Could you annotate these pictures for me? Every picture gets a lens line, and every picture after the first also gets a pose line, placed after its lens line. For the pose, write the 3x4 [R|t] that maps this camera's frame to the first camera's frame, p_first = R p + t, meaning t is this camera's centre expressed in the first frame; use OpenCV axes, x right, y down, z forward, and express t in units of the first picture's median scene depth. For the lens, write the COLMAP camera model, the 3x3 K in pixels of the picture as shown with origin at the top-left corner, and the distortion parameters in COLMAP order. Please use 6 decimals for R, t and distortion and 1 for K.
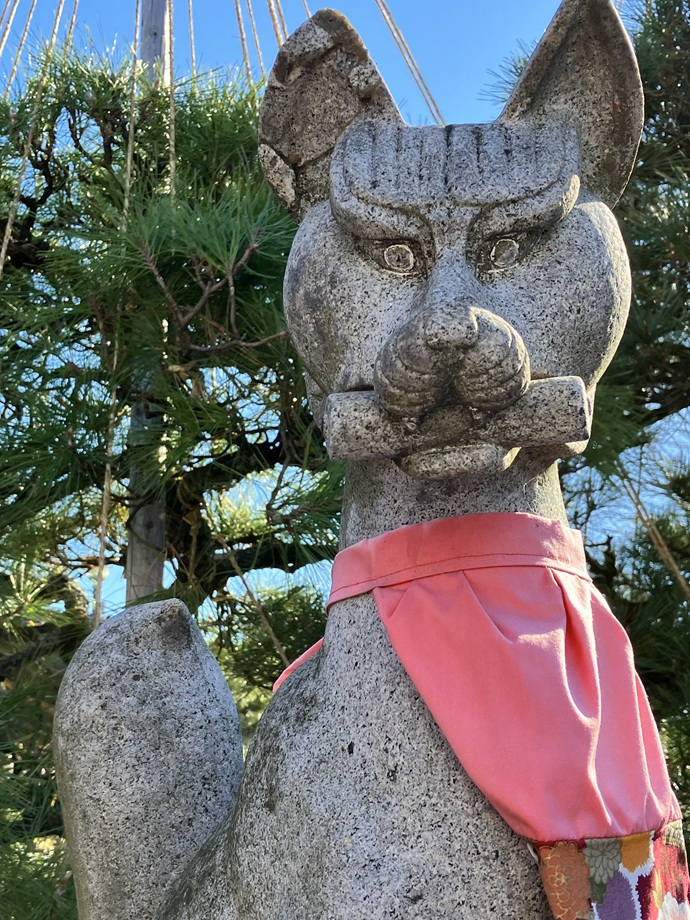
lens RADIAL K [[1336.8, 0, 345.0], [0, 1336.8, 460.0], [0, 0, 1]] dist [0.235502, -0.968488]
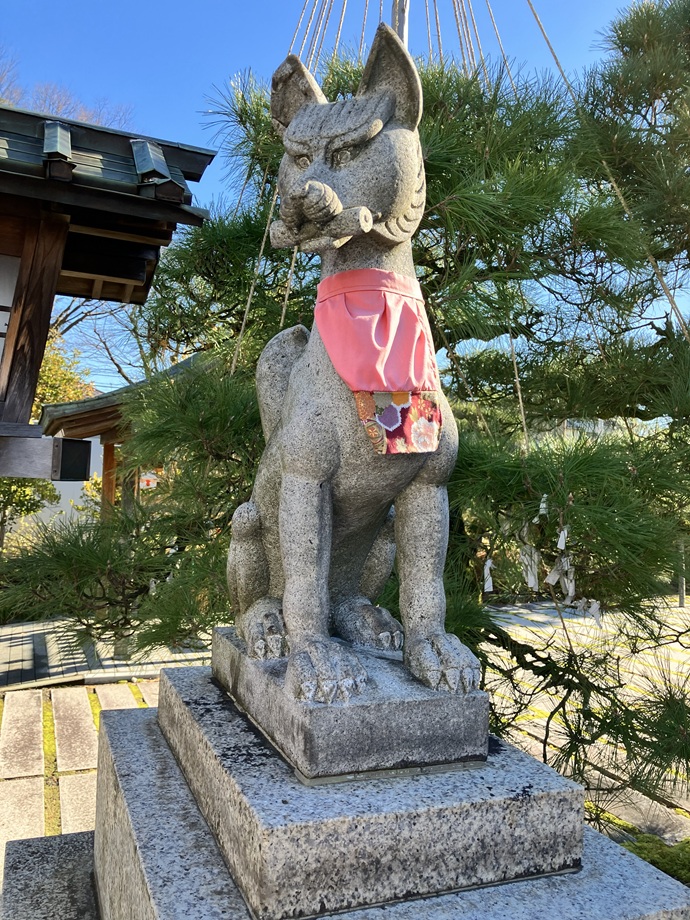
lens RADIAL K [[760.5, 0, 345.0], [0, 760.5, 460.0], [0, 0, 1]] dist [0.005599, 0.014029]
pose [[0.949192, 0.020259, -0.314044, 0.566933], [0.046794, 0.977746, 0.204509, 0.102163], [0.311198, -0.208814, 0.927121, -0.396230]]
